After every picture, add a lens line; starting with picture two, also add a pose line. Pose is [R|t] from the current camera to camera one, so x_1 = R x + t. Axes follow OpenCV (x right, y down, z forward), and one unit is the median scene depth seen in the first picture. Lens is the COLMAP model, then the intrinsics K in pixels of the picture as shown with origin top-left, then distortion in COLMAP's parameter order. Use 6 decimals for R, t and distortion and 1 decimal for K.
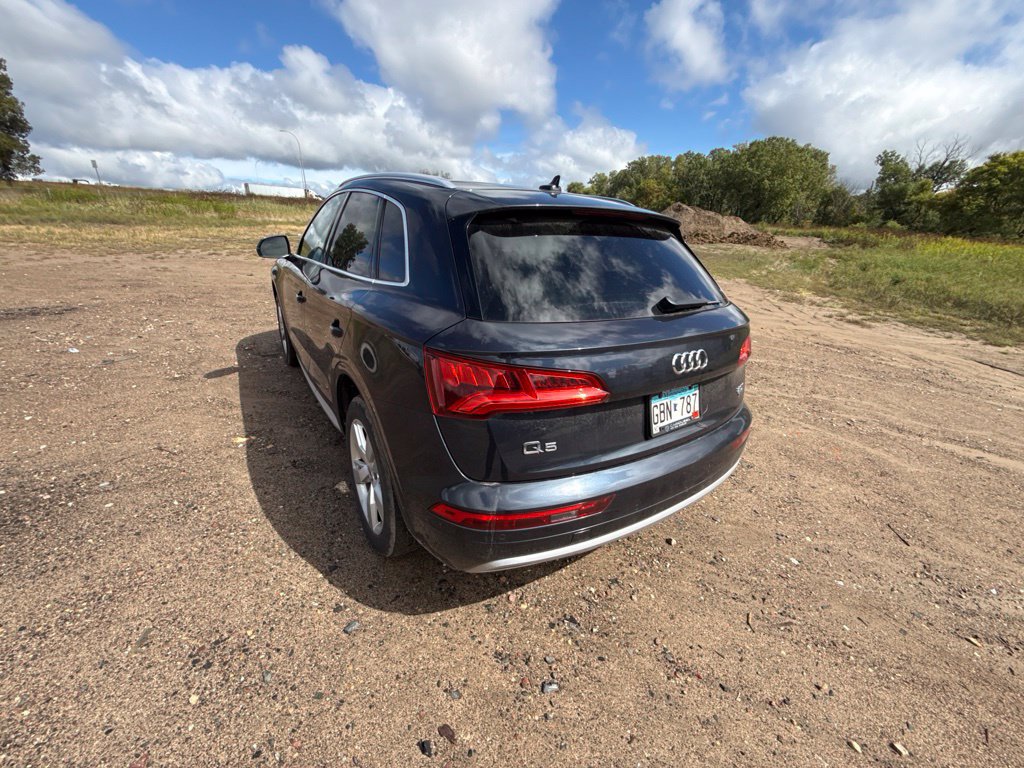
lens RADIAL K [[410.1, 0, 509.5], [0, 410.1, 391.4], [0, 0, 1]] dist [-0.001031, 0.000116]
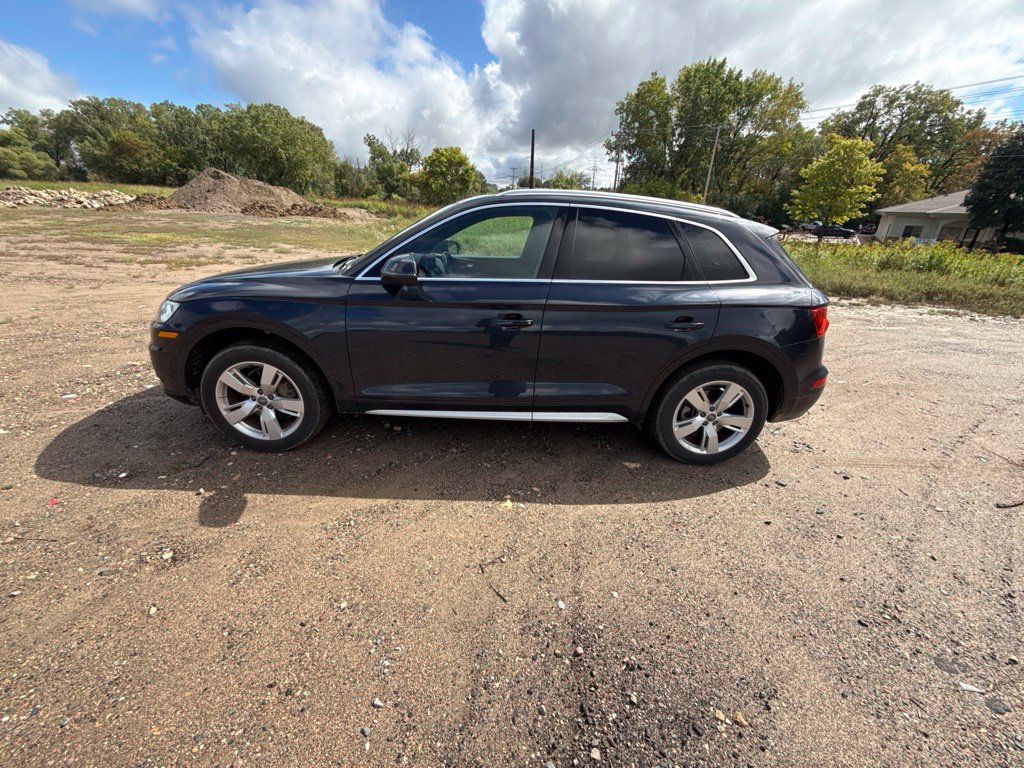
lens RADIAL K [[410.1, 0, 515.5], [0, 410.1, 384.5], [0, 0, 1]] dist [-0.001031, 0.000116]
pose [[0.530183, -0.339001, 0.777164, -0.131089], [0.298427, 0.932552, 0.203193, -0.029294], [-0.793629, 0.124197, 0.595591, 0.049924]]
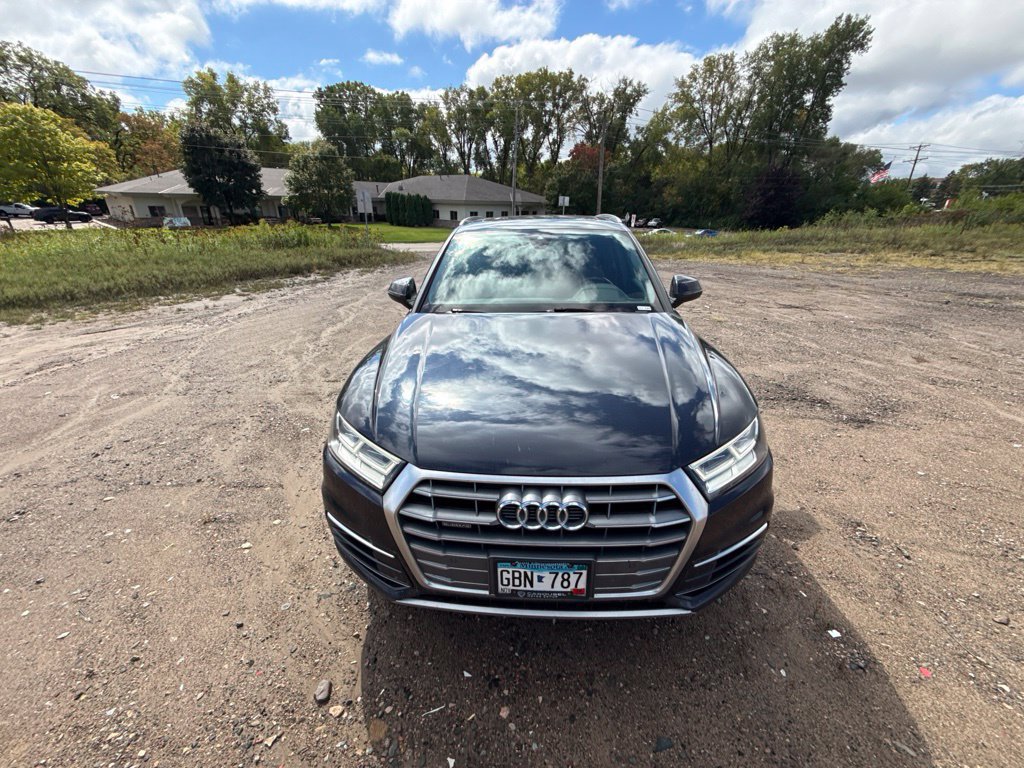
lens RADIAL K [[410.1, 0, 513.7], [0, 410.1, 382.6], [0, 0, 1]] dist [-0.001031, 0.000116]
pose [[-0.803871, -0.265154, 0.532433, -0.095681], [0.192563, 0.730919, 0.654734, -0.102821], [-0.562770, 0.628849, -0.536506, 0.216924]]
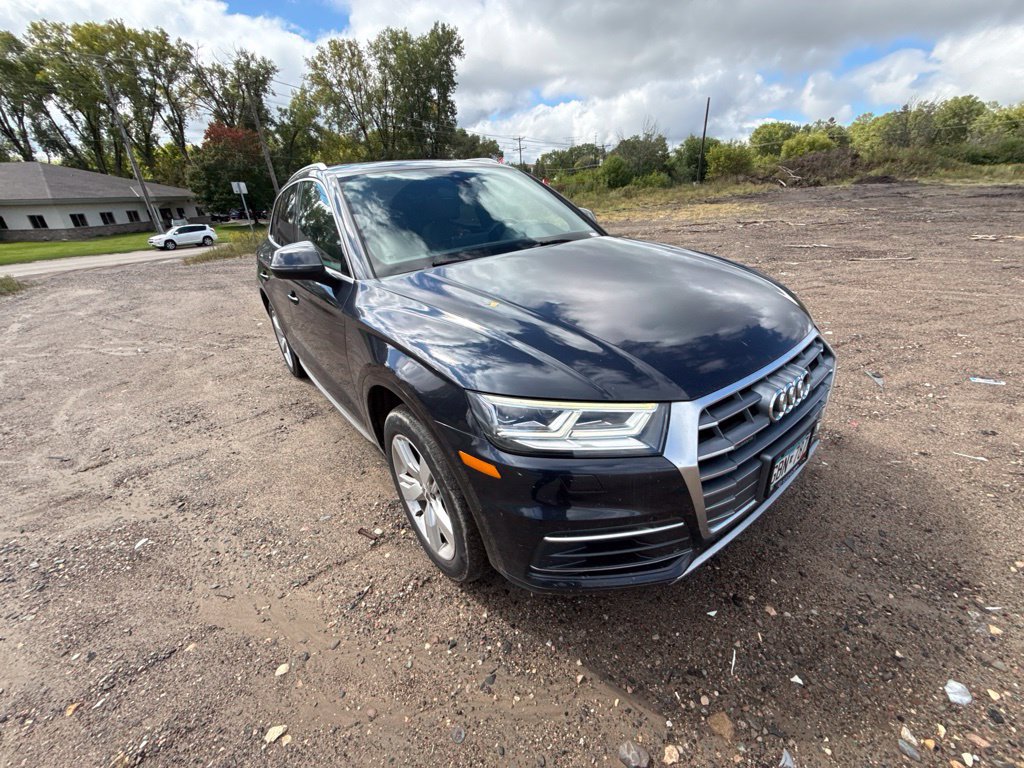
lens RADIAL K [[410.1, 0, 512.7], [0, 410.1, 381.3], [0, 0, 1]] dist [-0.001031, 0.000116]
pose [[-0.997005, 0.044306, -0.063380, -0.038429], [-0.015684, 0.686717, 0.726756, -0.094411], [0.075724, 0.725574, -0.683966, 0.228943]]
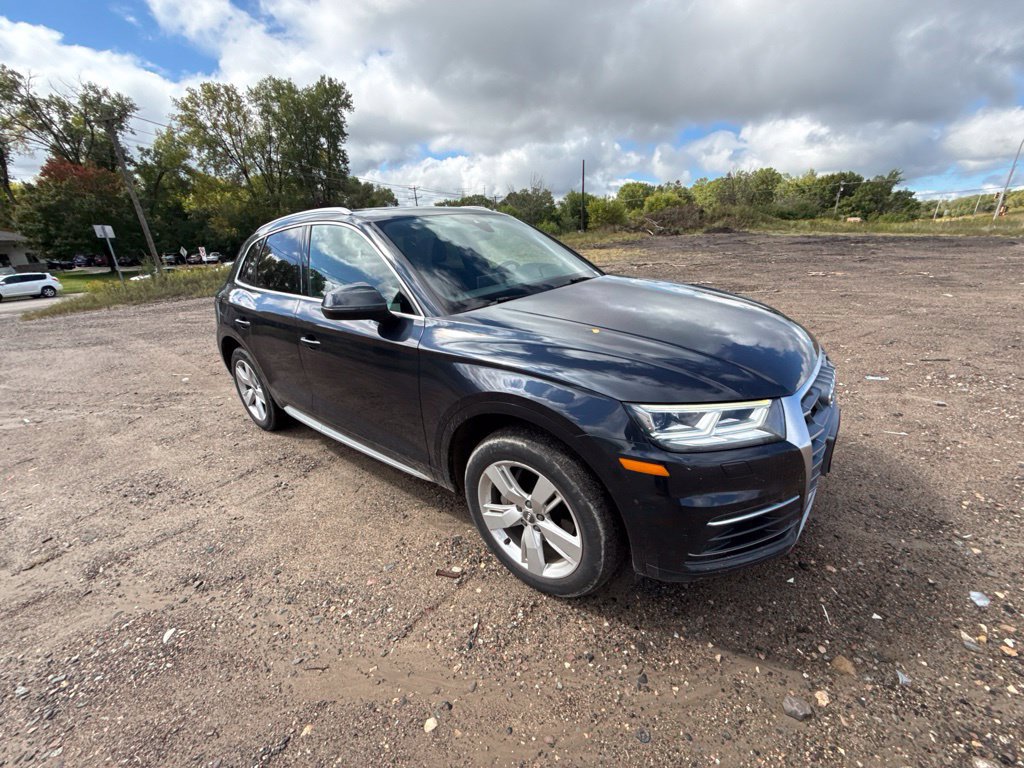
lens RADIAL K [[410.1, 0, 513.3], [0, 410.1, 381.1], [0, 0, 1]] dist [-0.001031, 0.000116]
pose [[-0.950490, 0.109732, -0.290737, -0.009052], [-0.108673, 0.759135, 0.641798, -0.094040], [0.291135, 0.641618, -0.709625, 0.228892]]
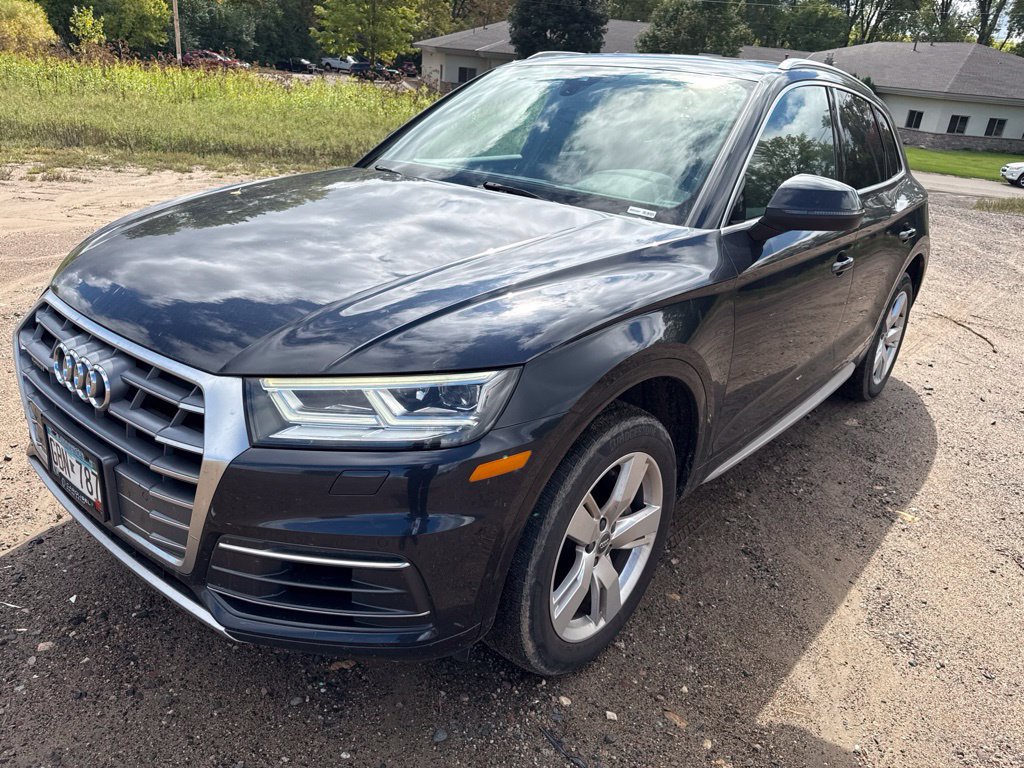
lens RADIAL K [[733.9, 0, 517.0], [0, 733.9, 376.7], [0, 0, 1]] dist [0.008701, -0.012747]
pose [[-0.286809, -0.412897, 0.864440, -0.143882], [0.275958, 0.828492, 0.487286, -0.077991], [-0.917381, 0.378307, -0.123677, 0.170400]]
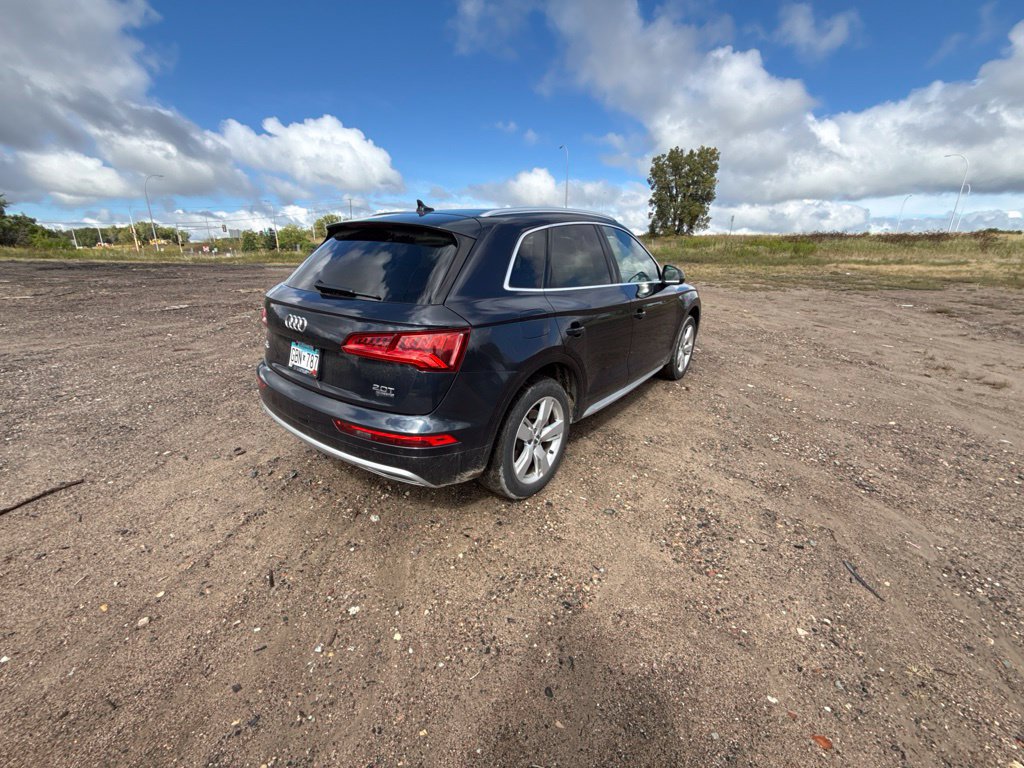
lens RADIAL K [[410.1, 0, 508.0], [0, 410.1, 382.6], [0, 0, 1]] dist [-0.001031, 0.000116]
pose [[0.308738, 0.262360, -0.914248, 0.114295], [-0.359181, 0.922194, 0.143346, -0.019785], [0.880721, 0.284124, 0.378951, 0.065694]]
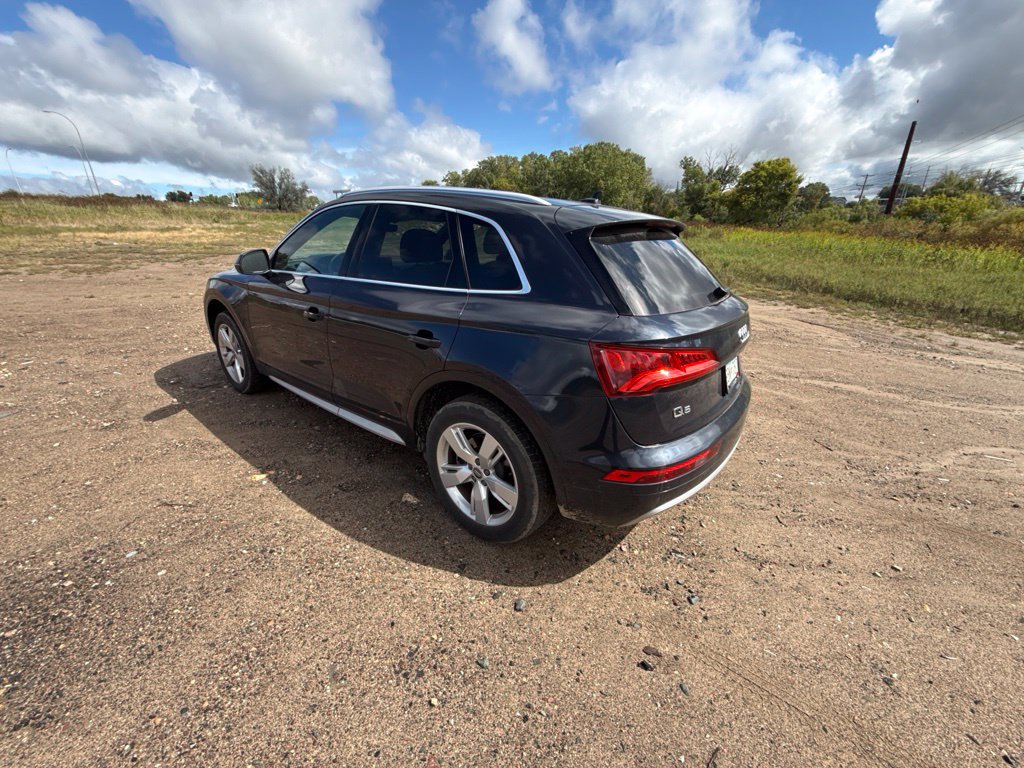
lens RADIAL K [[410.1, 0, 513.3], [0, 410.1, 390.7], [0, 0, 1]] dist [-0.001031, 0.000116]
pose [[0.946767, -0.139825, 0.289967, -0.039072], [0.139177, 0.990001, 0.022963, -0.001425], [-0.290279, 0.018616, 0.956761, -0.003598]]
